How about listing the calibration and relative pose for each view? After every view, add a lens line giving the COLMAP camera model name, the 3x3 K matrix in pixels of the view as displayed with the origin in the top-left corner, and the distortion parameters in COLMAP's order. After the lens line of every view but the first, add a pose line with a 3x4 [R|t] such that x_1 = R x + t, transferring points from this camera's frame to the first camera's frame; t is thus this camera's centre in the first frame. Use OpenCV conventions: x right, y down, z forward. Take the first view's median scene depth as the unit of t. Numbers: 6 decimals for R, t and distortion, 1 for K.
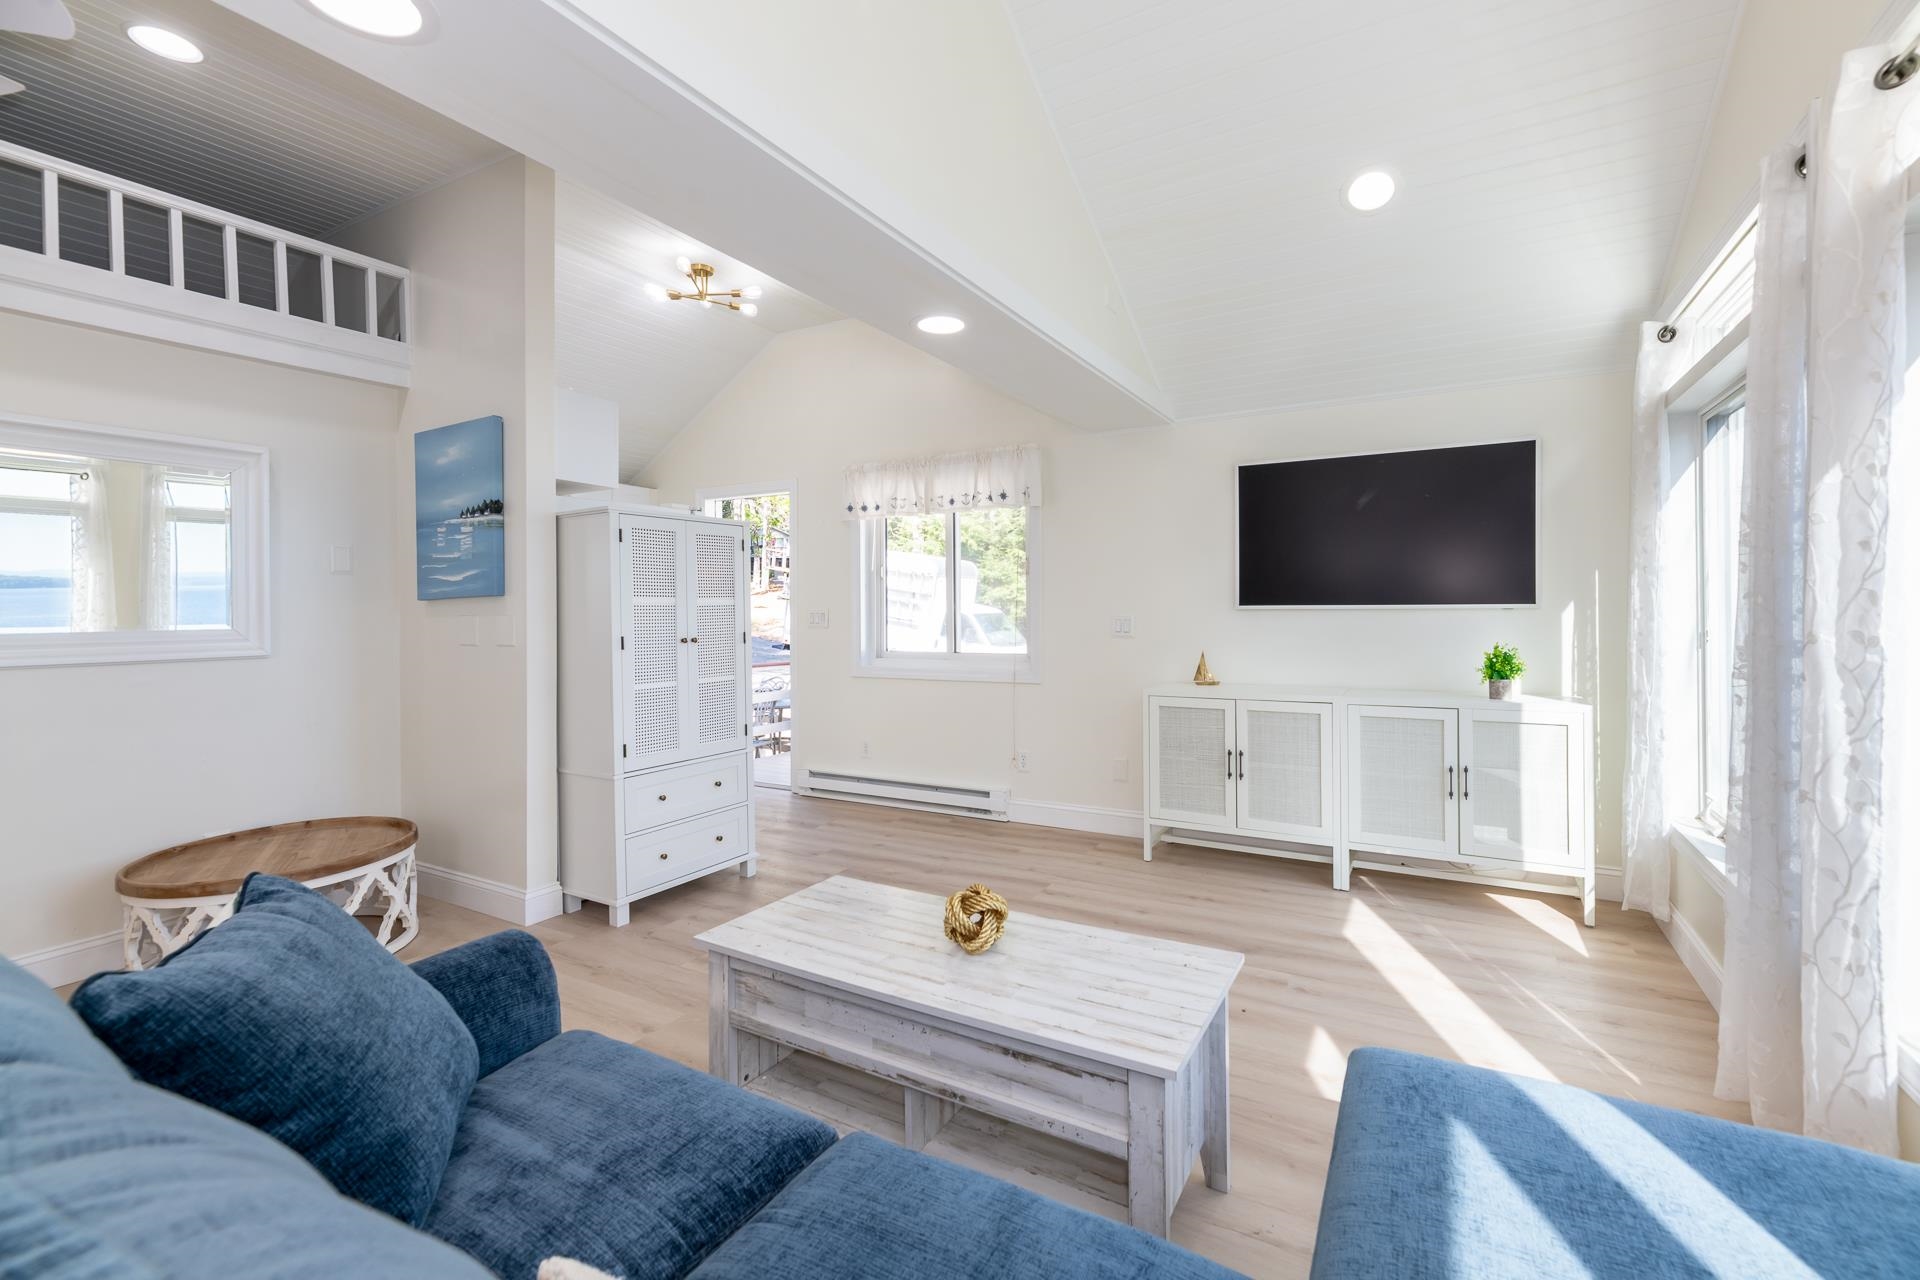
lens RADIAL K [[821.5, 0, 963.4], [0, 821.5, 621.3], [0, 0, 1]] dist [0.001428, -0.000010]
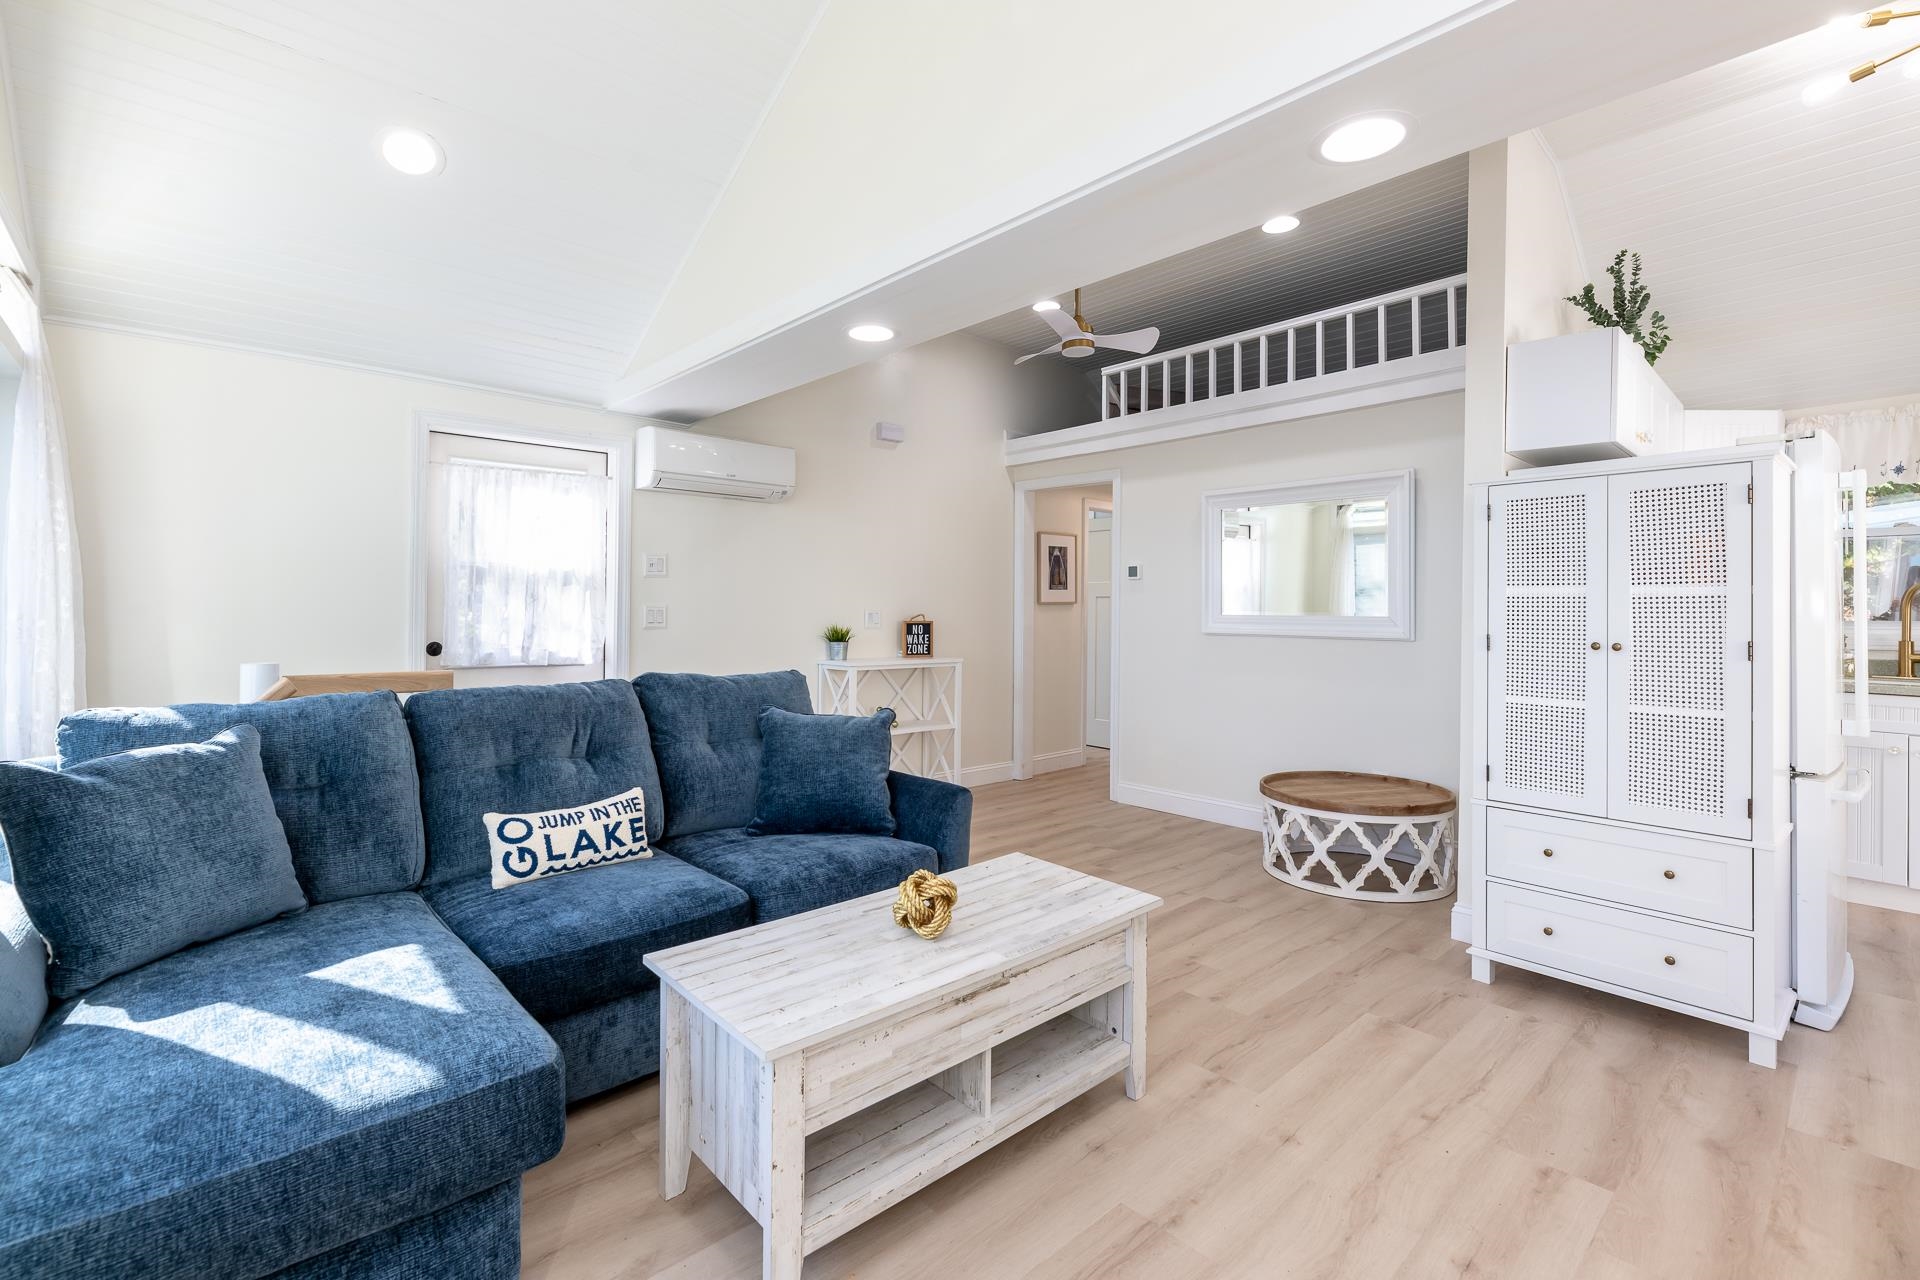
lens RADIAL K [[821.5, 0, 951.6], [0, 821.5, 609.8], [0, 0, 1]] dist [0.001428, -0.000010]
pose [[-0.283912, 0.012042, -0.958775, 0.528945], [-0.016406, 0.999714, 0.017414, -0.011819], [0.958710, 0.020674, -0.283633, 0.710345]]
